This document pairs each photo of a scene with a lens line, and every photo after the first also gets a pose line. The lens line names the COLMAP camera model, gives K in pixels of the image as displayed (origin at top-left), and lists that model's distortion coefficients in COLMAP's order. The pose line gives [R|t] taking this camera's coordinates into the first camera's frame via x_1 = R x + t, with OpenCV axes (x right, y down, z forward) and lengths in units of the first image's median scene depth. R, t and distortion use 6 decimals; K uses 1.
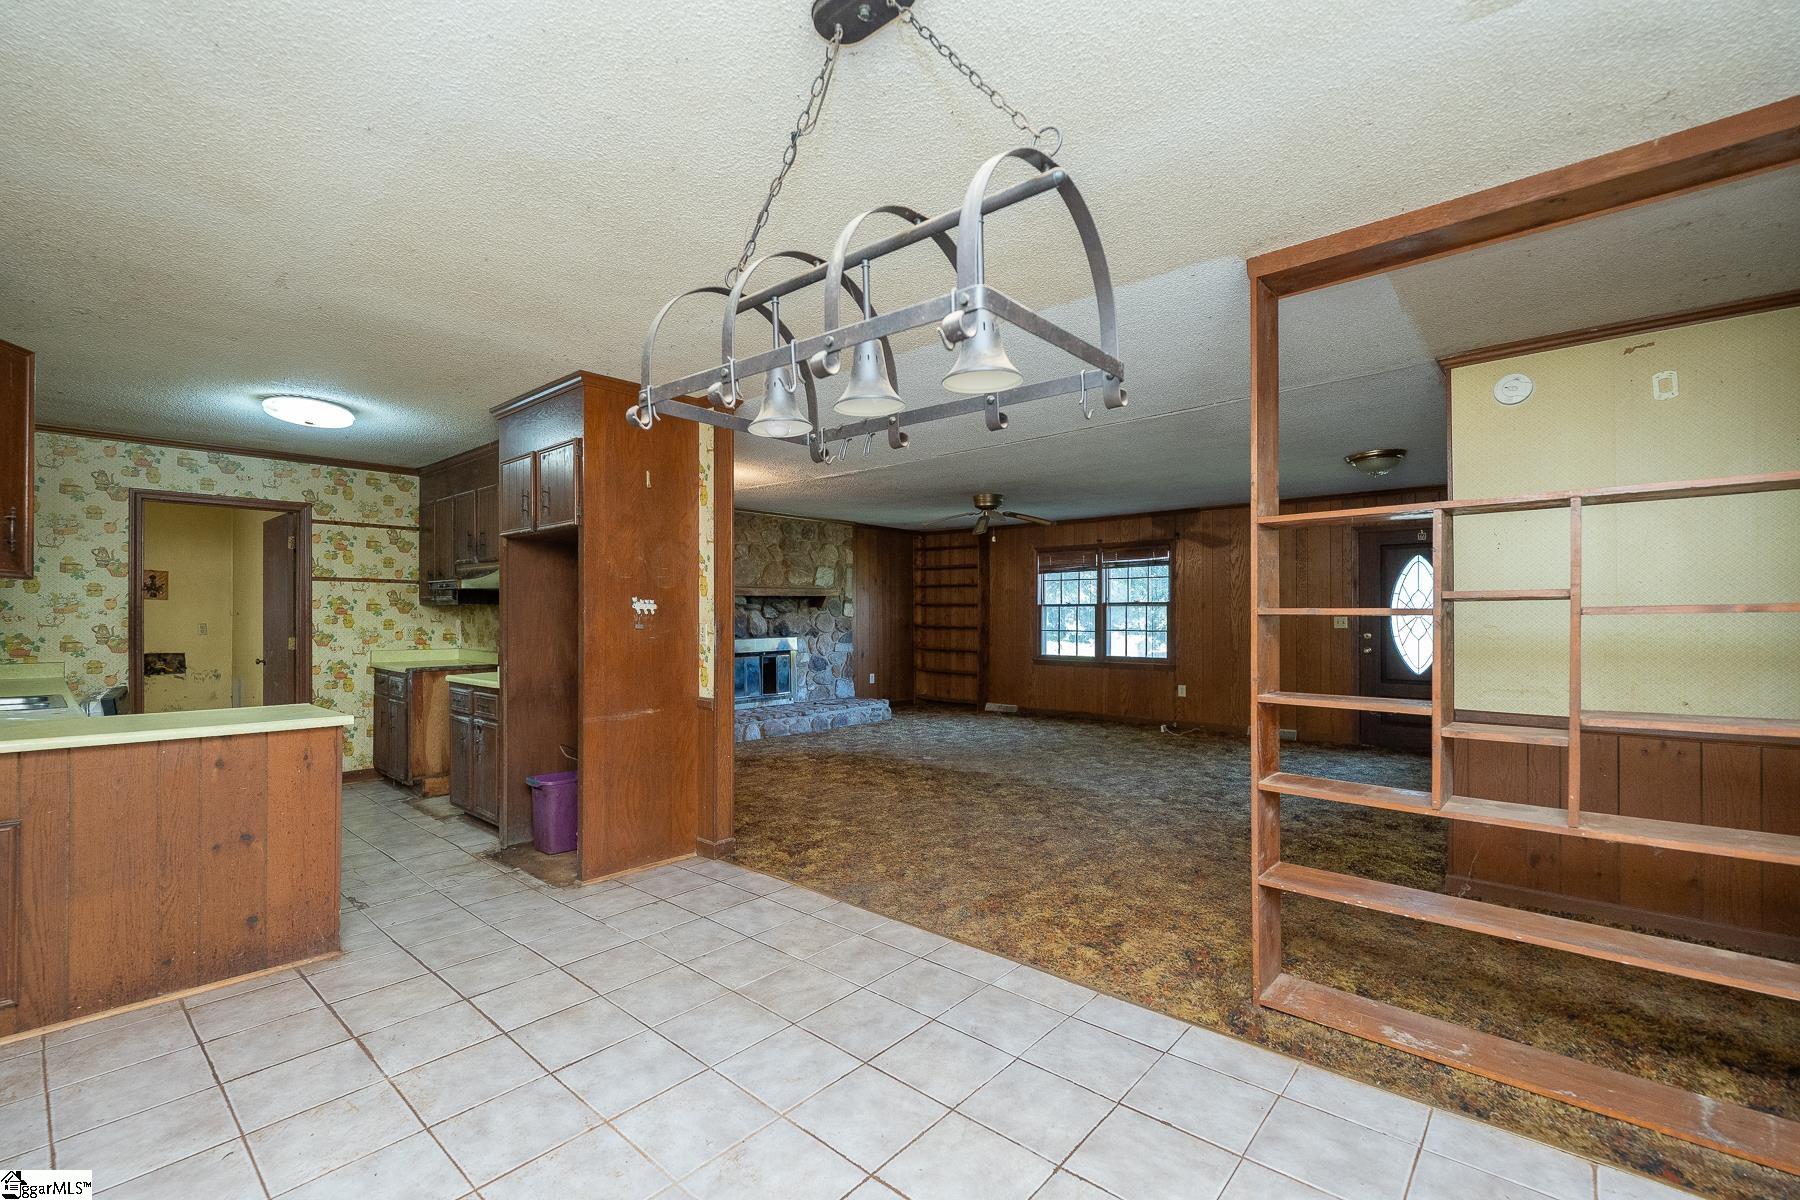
lens RADIAL K [[757.0, 0, 881.9], [0, 757.0, 614.7], [0, 0, 1]] dist [0.001751, -0.002442]
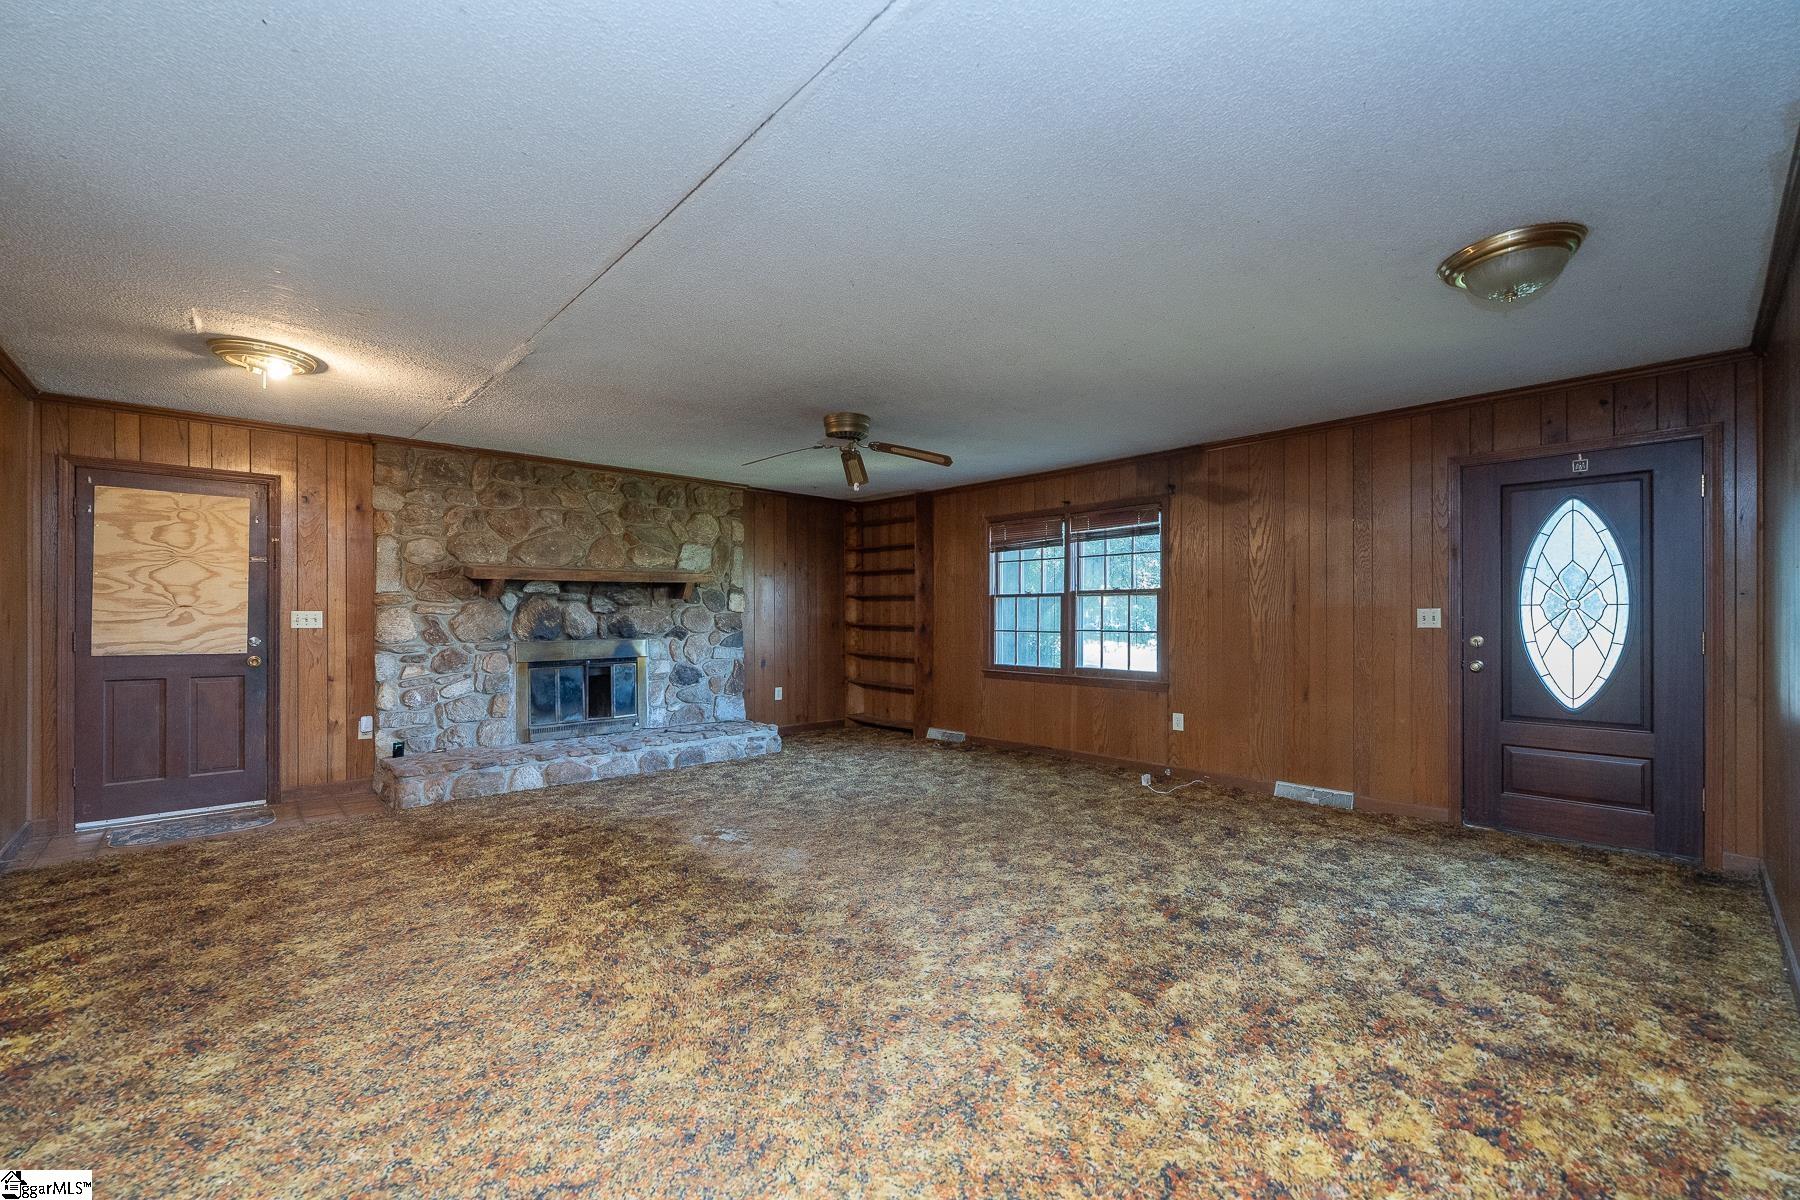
lens RADIAL K [[723.5, 0, 900.7], [0, 723.5, 612.8], [0, 0, 1]] dist [-0.001880, 0.000652]
pose [[0.996598, -0.000407, -0.082411, 0.297341], [0.000217, 0.999997, -0.002319, 0.008855], [0.082412, 0.002293, 0.996596, 0.495652]]
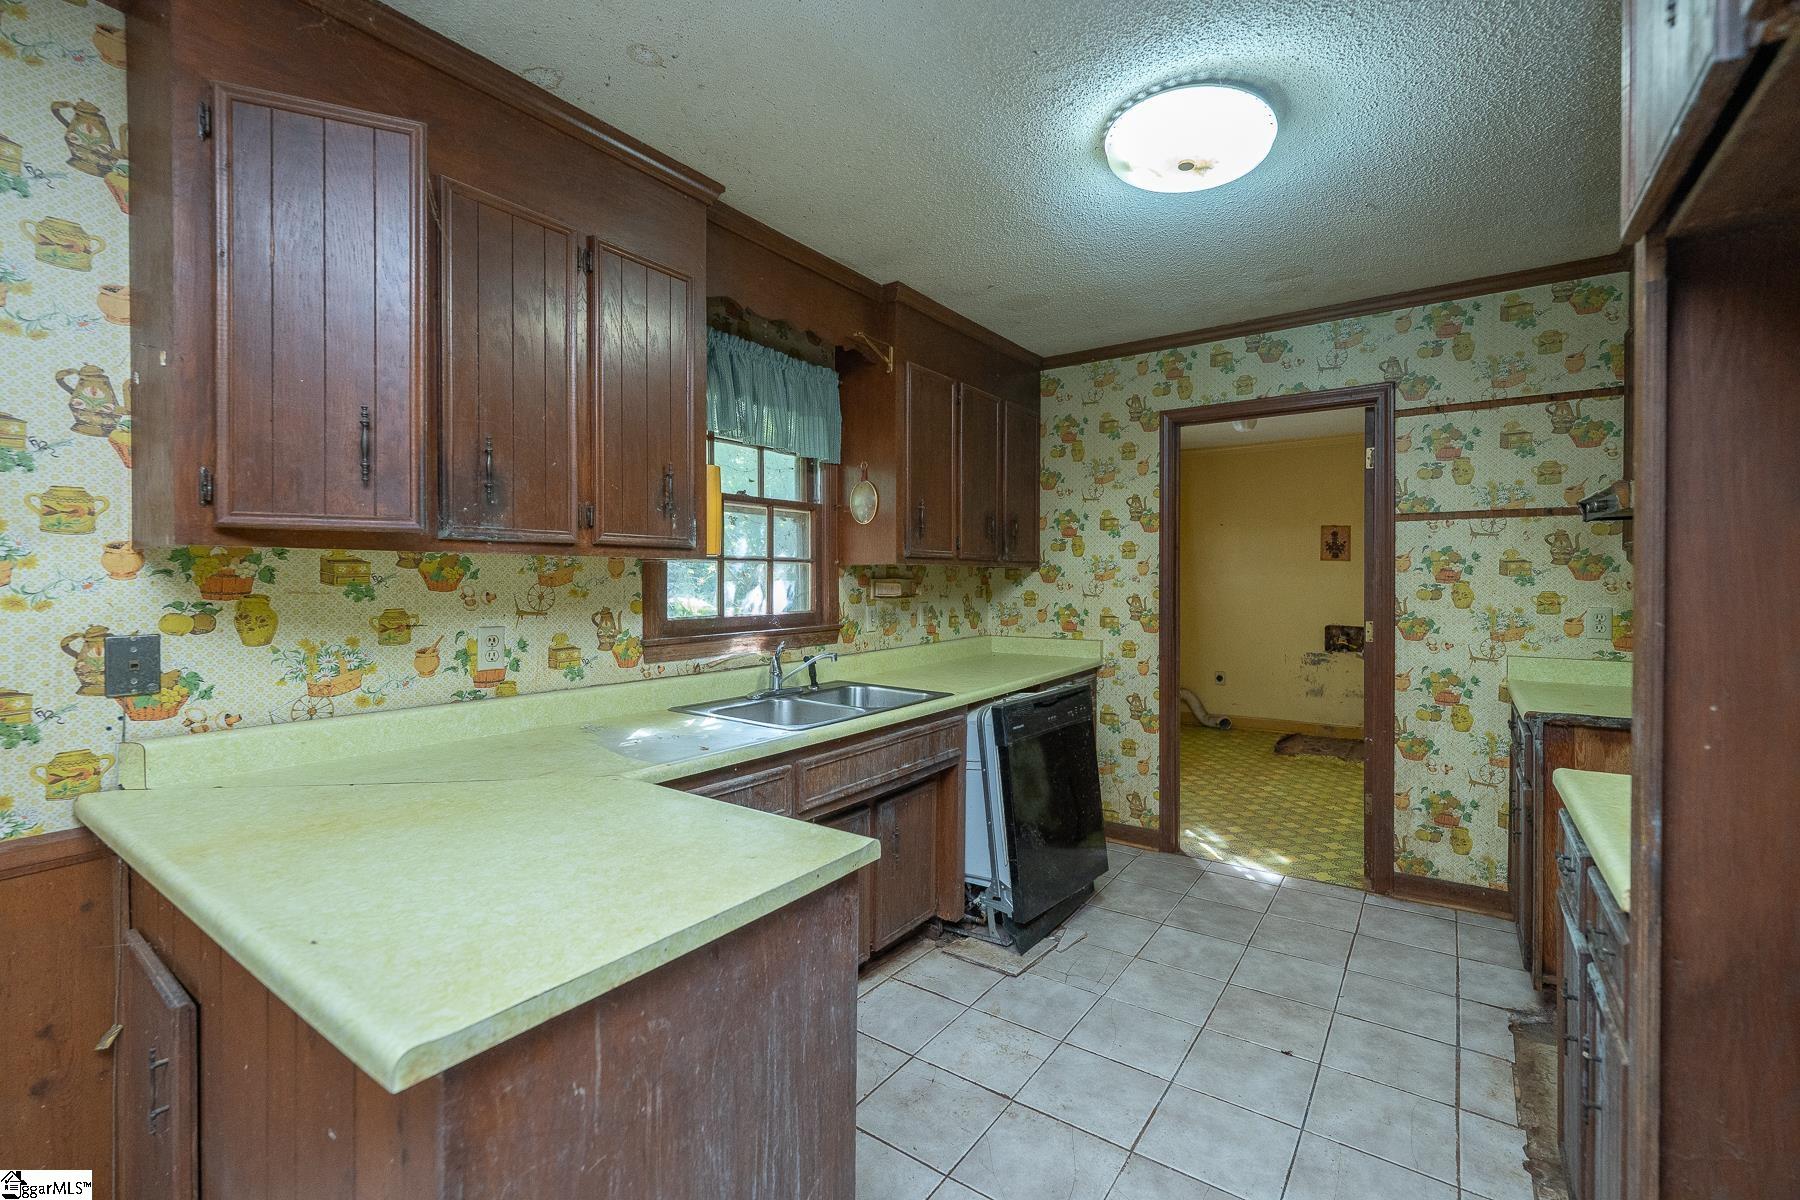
lens RADIAL K [[757.0, 0, 931.4], [0, 757.0, 589.1], [0, 0, 1]] dist [0.001751, -0.002442]
pose [[0.127489, 0.015404, -0.991720, -0.234501], [0.003250, 0.999868, 0.015948, -0.004902], [0.991835, -0.005256, 0.127422, 0.566988]]
